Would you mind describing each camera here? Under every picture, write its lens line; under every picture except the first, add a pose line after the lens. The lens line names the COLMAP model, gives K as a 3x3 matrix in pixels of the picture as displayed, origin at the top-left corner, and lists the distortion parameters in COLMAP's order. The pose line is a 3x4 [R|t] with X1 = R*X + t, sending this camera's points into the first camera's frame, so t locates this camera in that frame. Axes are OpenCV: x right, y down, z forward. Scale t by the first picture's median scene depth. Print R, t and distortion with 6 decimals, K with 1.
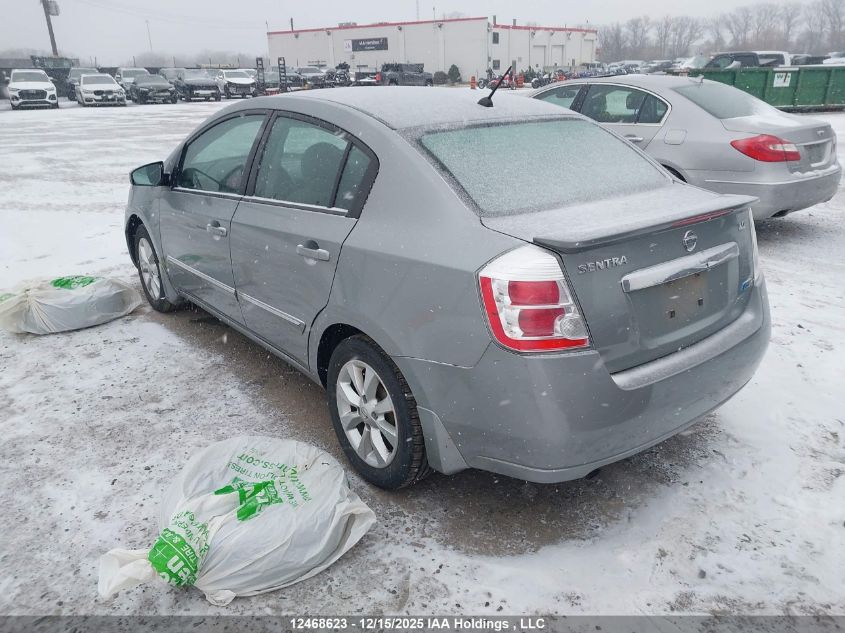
lens RADIAL K [[653.9, 0, 424.9], [0, 653.9, 315.0], [0, 0, 1]] dist [0.032503, -0.025892]
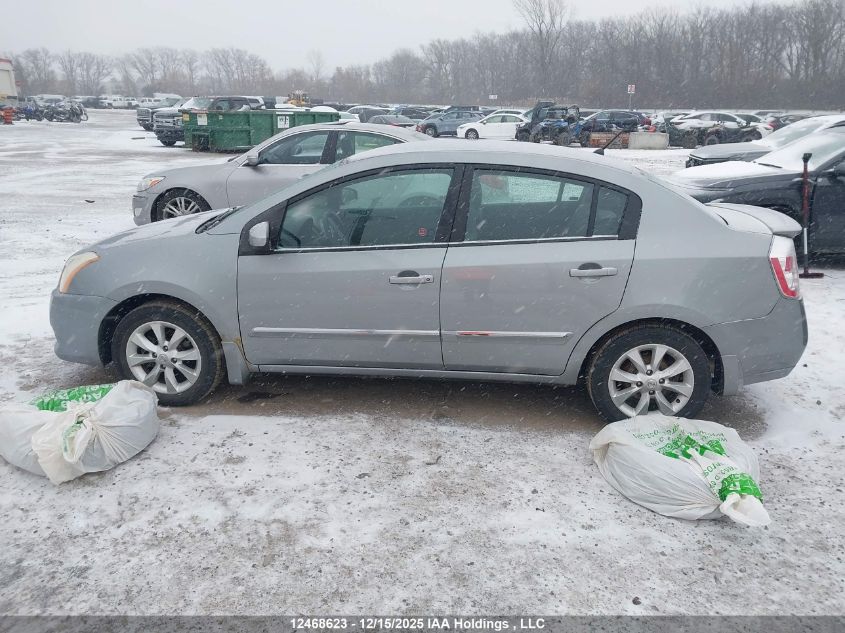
lens RADIAL K [[653.9, 0, 424.9], [0, 653.9, 315.0], [0, 0, 1]] dist [0.032503, -0.025892]
pose [[0.697260, -0.192050, 0.690613, -1.293678], [0.226827, 0.973047, 0.041581, -0.142635], [-0.679984, 0.127657, 0.722029, 0.322380]]
